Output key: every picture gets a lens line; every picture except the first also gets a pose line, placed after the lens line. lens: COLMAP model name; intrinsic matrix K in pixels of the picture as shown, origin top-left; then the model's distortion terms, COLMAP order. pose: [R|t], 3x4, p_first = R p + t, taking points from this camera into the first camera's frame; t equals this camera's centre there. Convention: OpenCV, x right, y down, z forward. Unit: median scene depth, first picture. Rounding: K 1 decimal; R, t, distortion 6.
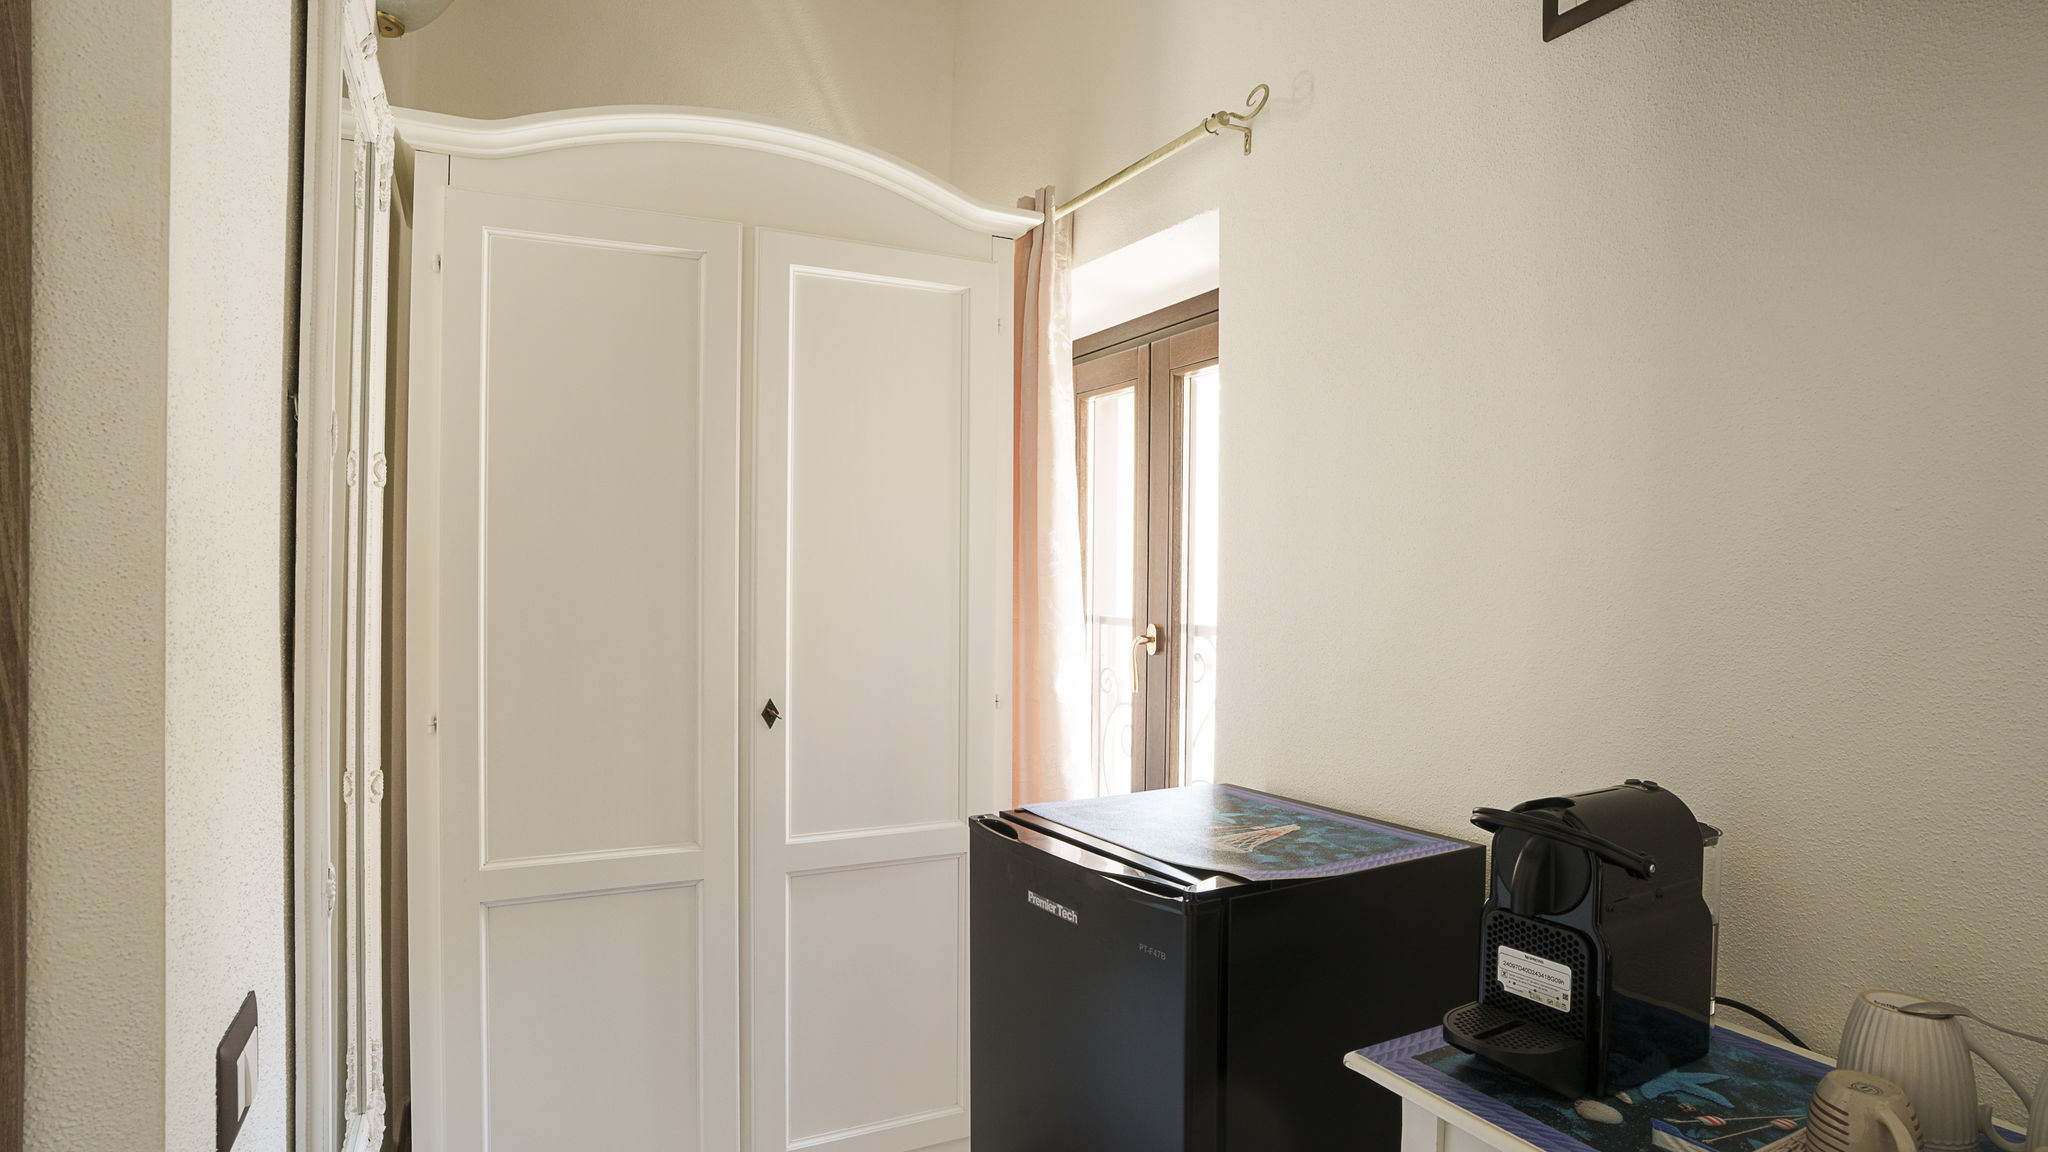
lens RADIAL K [[1071.2, 0, 1024.0], [0, 1071.2, 576.0], [0, 0, 1]] dist [-0.083068, 0.041926]
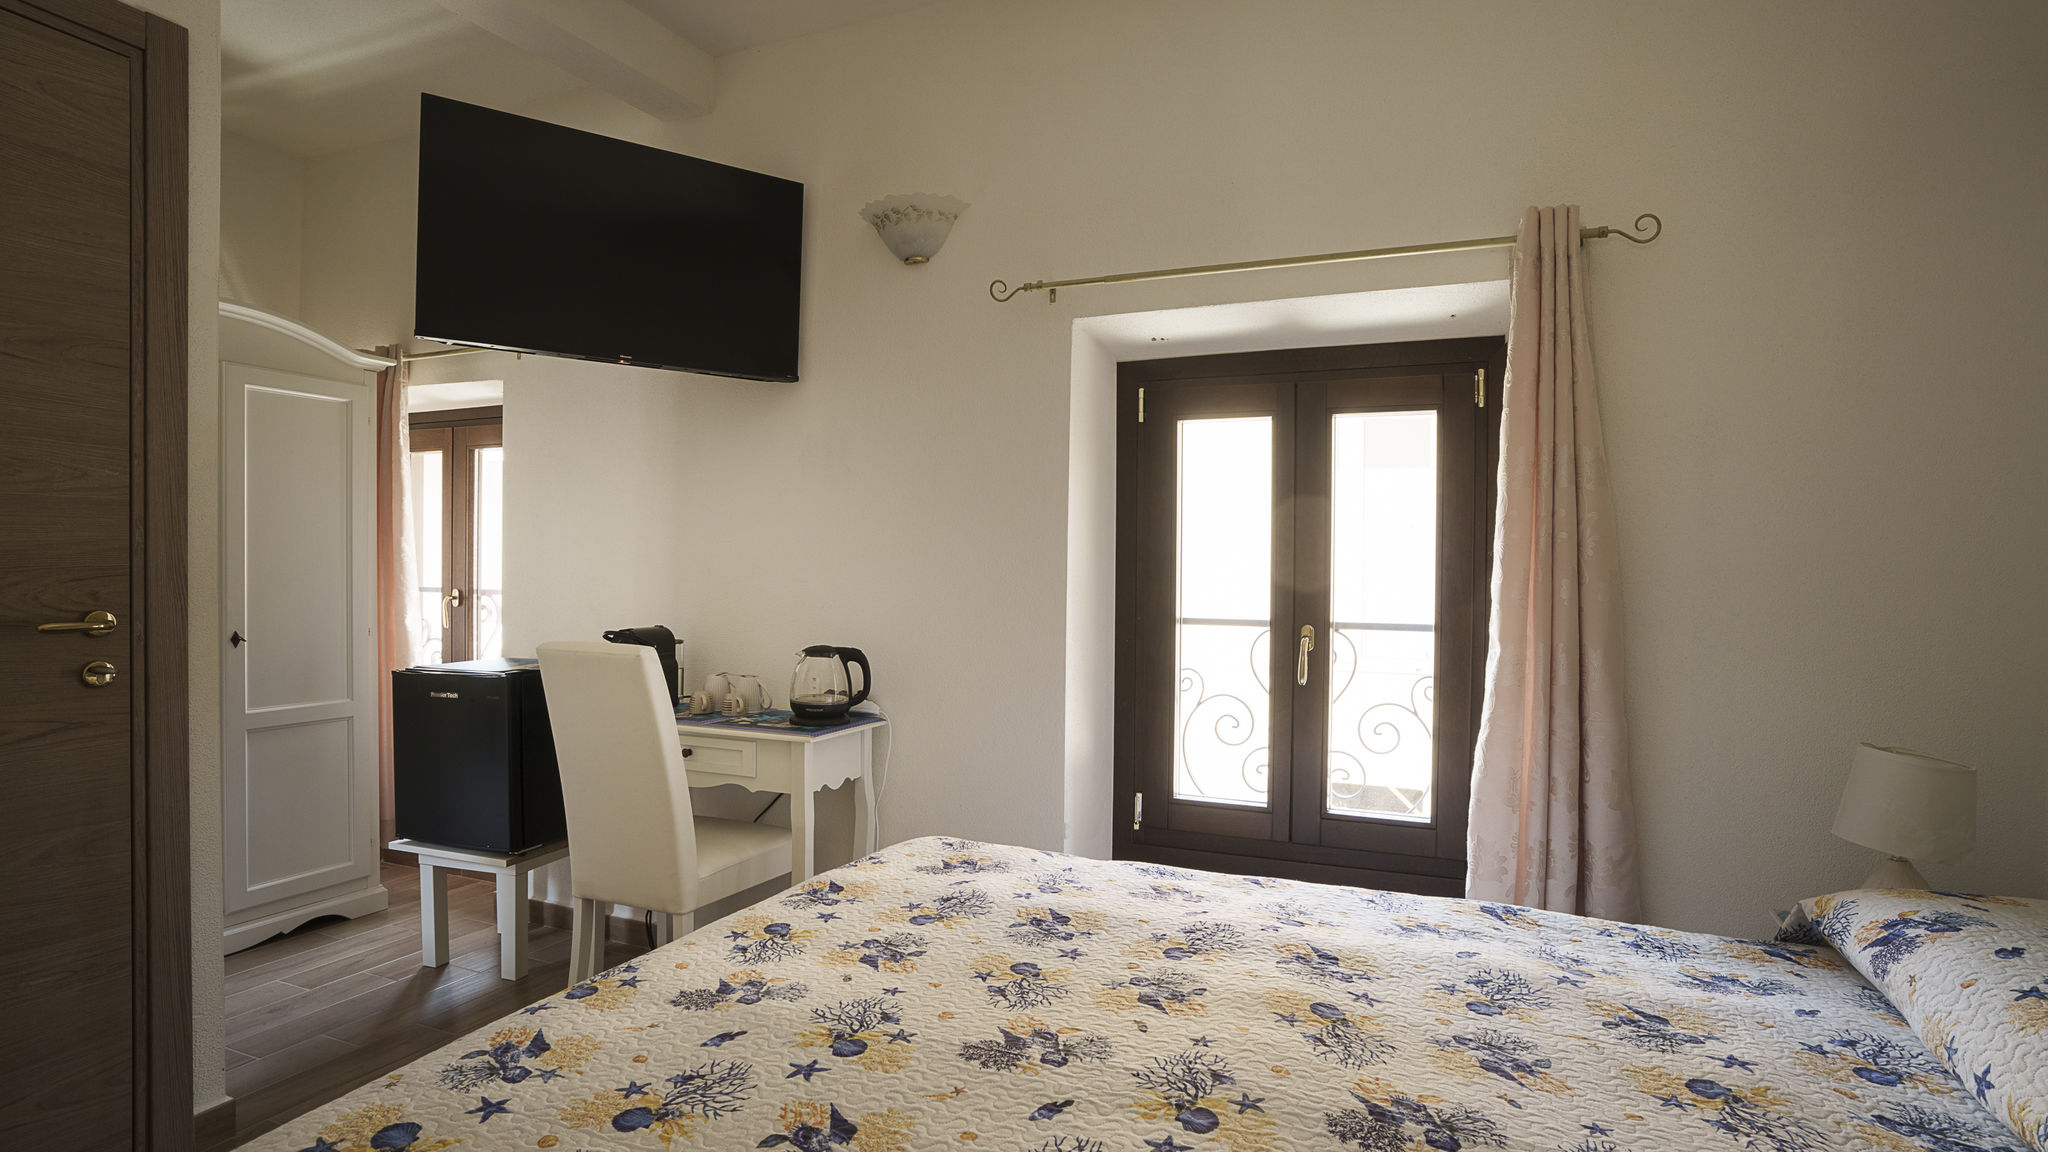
lens RADIAL K [[1048.4, 0, 1015.4], [0, 1048.4, 582.0], [0, 0, 1]] dist [-0.081278, 0.039611]
pose [[0.772701, -0.010599, 0.634682, -0.439139], [0.000098, 0.999863, 0.016577, 0.009451], [-0.634771, -0.012747, 0.772596, -1.620815]]
